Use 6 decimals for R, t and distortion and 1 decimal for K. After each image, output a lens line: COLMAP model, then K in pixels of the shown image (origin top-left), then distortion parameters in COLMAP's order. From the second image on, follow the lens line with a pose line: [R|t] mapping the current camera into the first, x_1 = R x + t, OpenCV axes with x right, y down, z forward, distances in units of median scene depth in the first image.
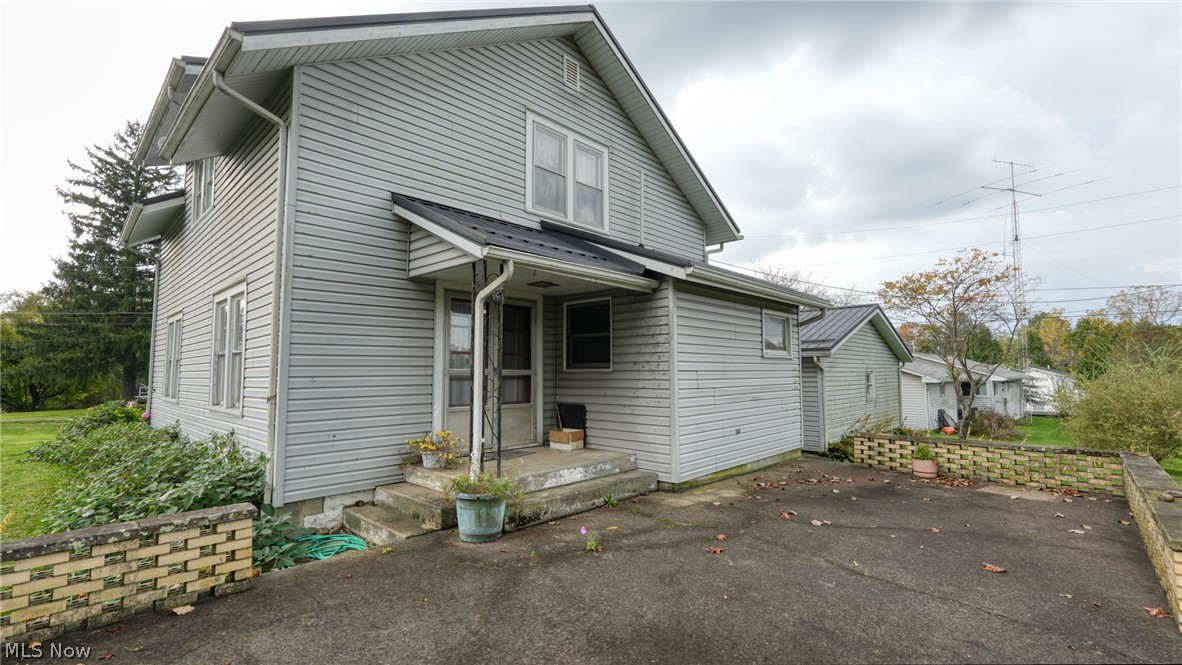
lens RADIAL K [[518.2, 0, 591.0], [0, 518.2, 332.5], [0, 0, 1]] dist [-0.005530, 0.001014]
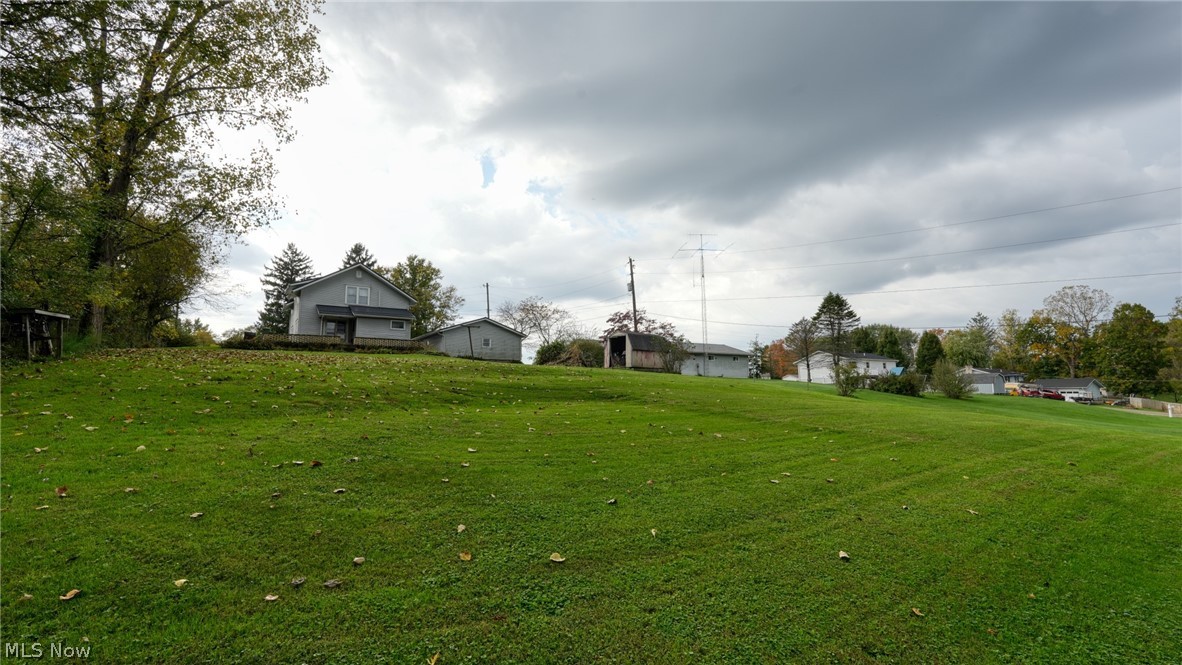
lens RADIAL K [[515.3, 0, 591.3], [0, 515.3, 334.2], [0, 0, 1]] dist [-0.017722, 0.007565]
pose [[0.977753, -0.036692, -0.206527, 0.845349], [0.028413, 0.998675, -0.042915, 0.093783], [0.207828, 0.036092, 0.977499, -0.894292]]
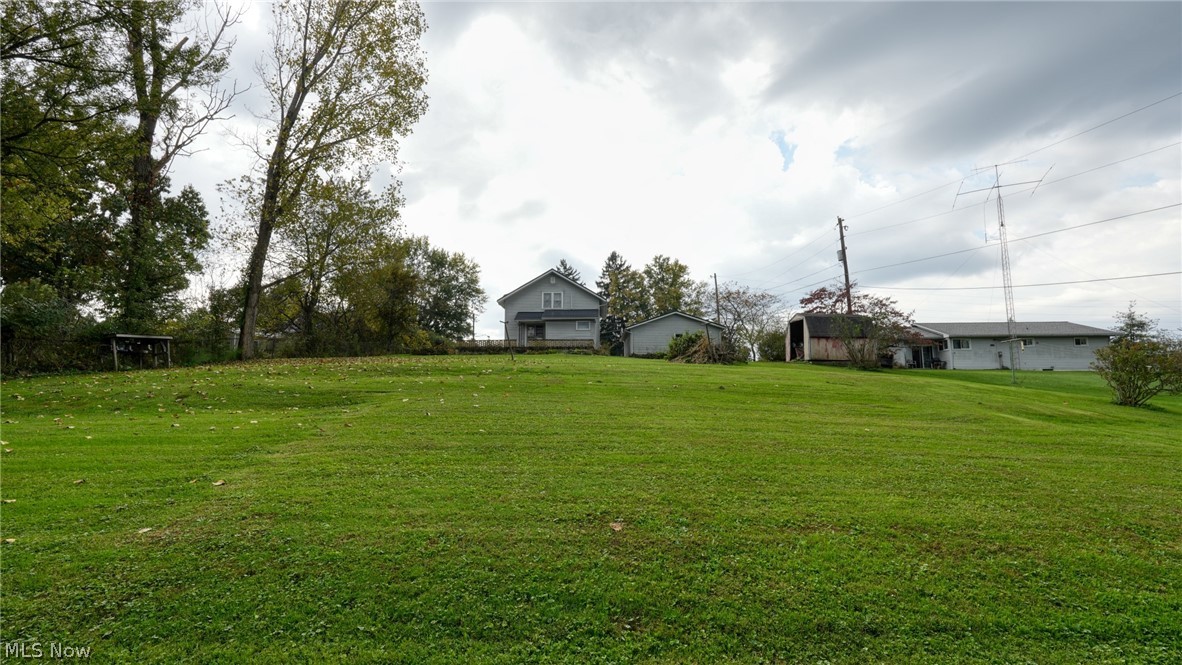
lens RADIAL K [[513.9, 0, 589.4], [0, 513.9, 368.8], [0, 0, 1]] dist [0.001595, 0.000173]
pose [[0.675827, -0.038786, -0.736039, 1.096414], [0.058874, 0.998264, 0.001453, 0.112294], [0.734705, -0.044316, 0.676938, -0.627868]]
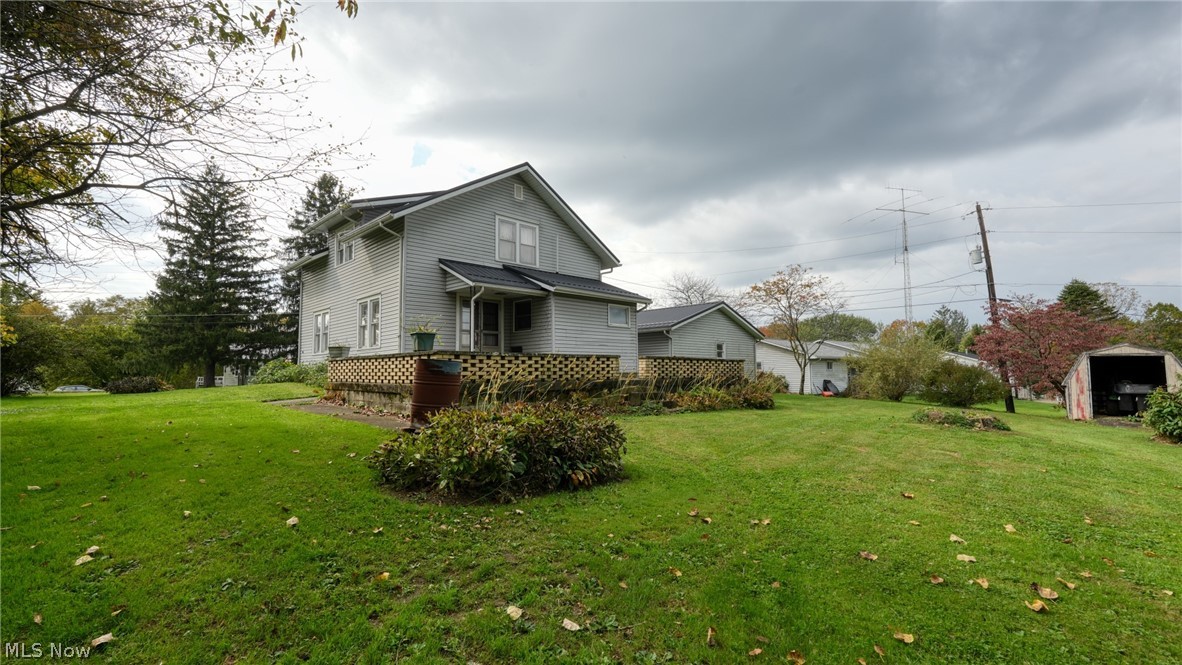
lens RADIAL K [[515.3, 0, 591.3], [0, 515.3, 334.2], [0, 0, 1]] dist [-0.017722, 0.007565]
pose [[0.999795, -0.009970, -0.017598, 0.076656], [0.009985, 0.999950, 0.000728, 0.020102], [0.017590, -0.000903, 0.999845, -0.287197]]
